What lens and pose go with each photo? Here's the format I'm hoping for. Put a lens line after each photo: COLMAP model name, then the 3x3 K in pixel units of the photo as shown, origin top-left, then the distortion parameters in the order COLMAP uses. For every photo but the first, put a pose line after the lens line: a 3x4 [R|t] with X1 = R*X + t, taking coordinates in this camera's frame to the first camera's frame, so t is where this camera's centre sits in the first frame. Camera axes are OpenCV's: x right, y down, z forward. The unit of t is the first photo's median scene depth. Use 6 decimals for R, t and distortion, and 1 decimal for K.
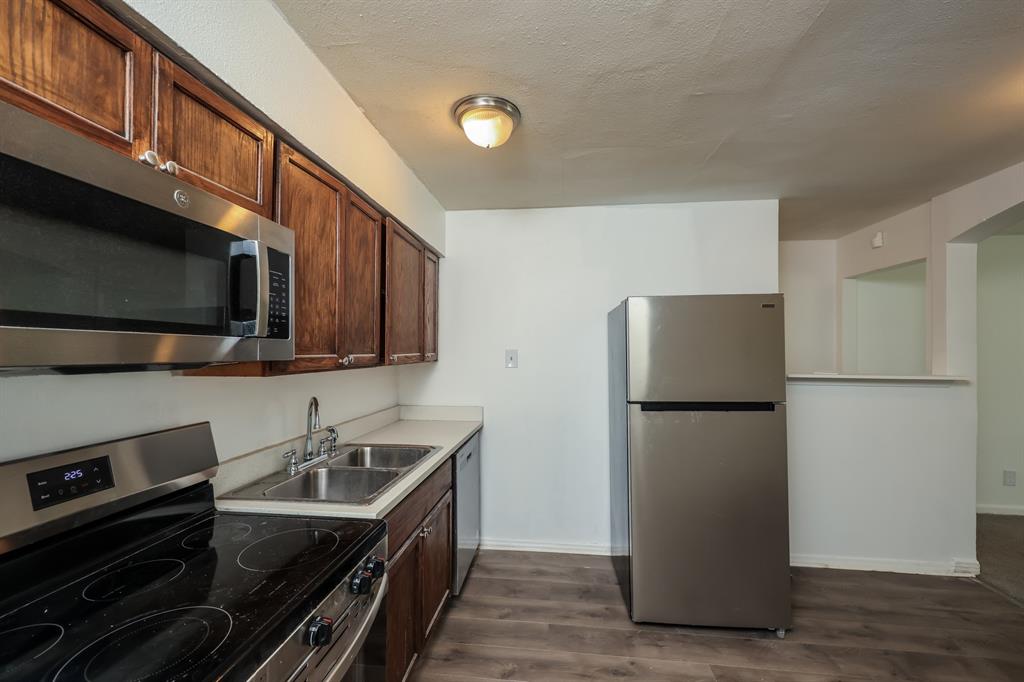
lens RADIAL K [[413.1, 0, 513.5], [0, 413.1, 347.8], [0, 0, 1]] dist [0.001234, 0.000148]
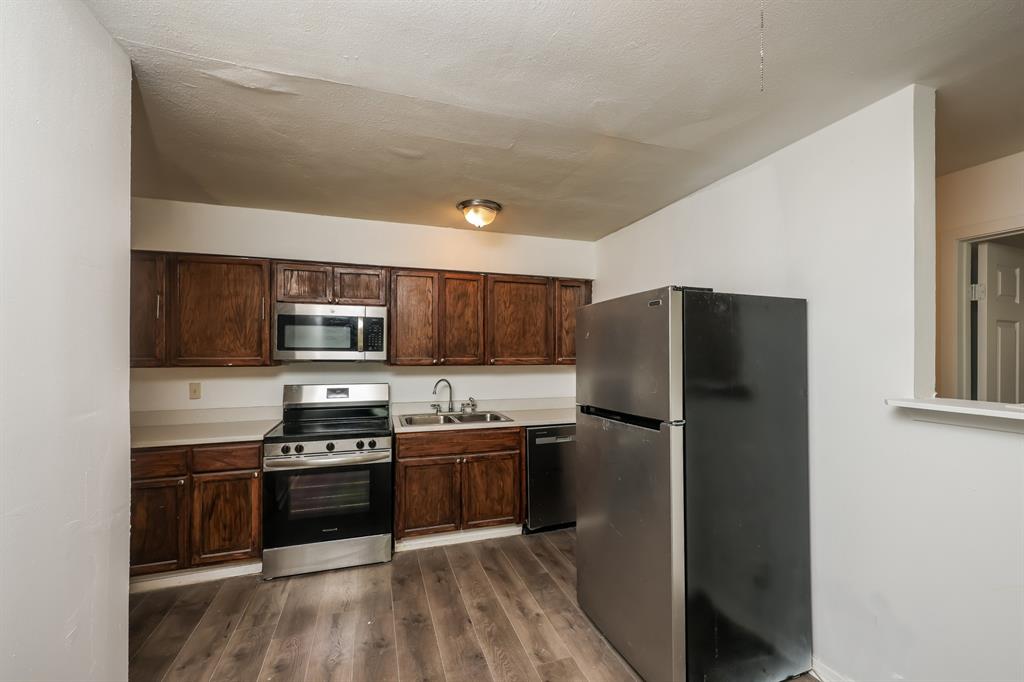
lens RADIAL K [[413.1, 0, 512.1], [0, 413.1, 349.6], [0, 0, 1]] dist [0.001234, 0.000148]
pose [[0.432639, -0.010352, -0.901508, 1.284139], [0.008884, 0.999934, -0.007219, -0.005079], [0.901523, -0.004885, 0.432703, 0.391283]]
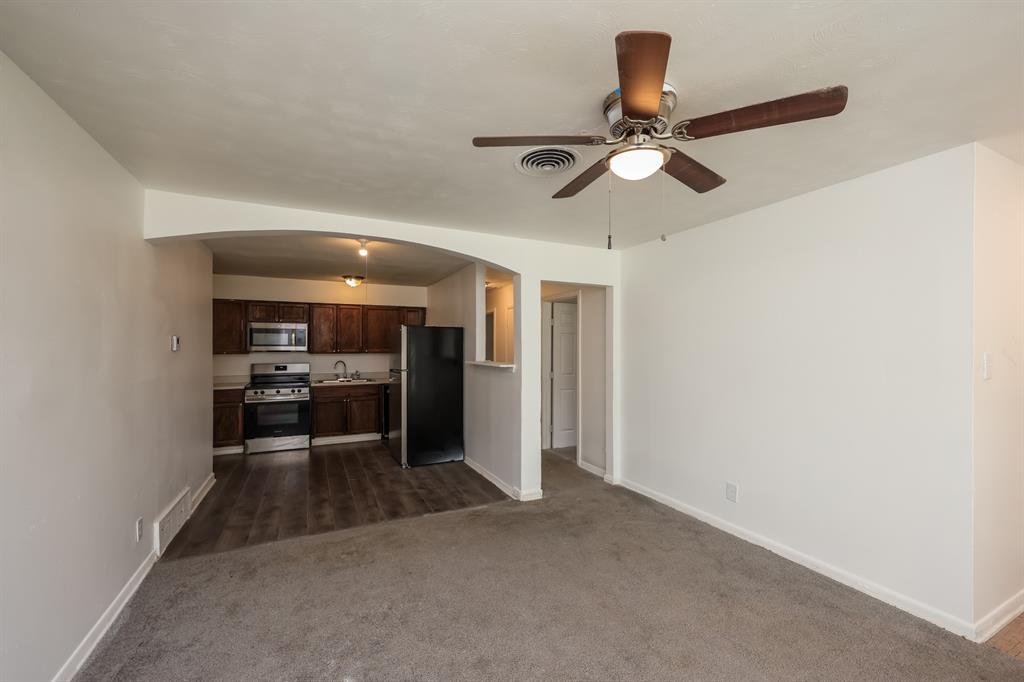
lens RADIAL K [[413.1, 0, 513.5], [0, 413.1, 341.6], [0, 0, 1]] dist [0.001234, 0.000148]
pose [[0.545828, -0.010864, -0.837827, 3.118997], [0.010856, 0.999924, -0.005893, -0.013684], [0.837827, -0.005879, 0.545905, 0.241777]]
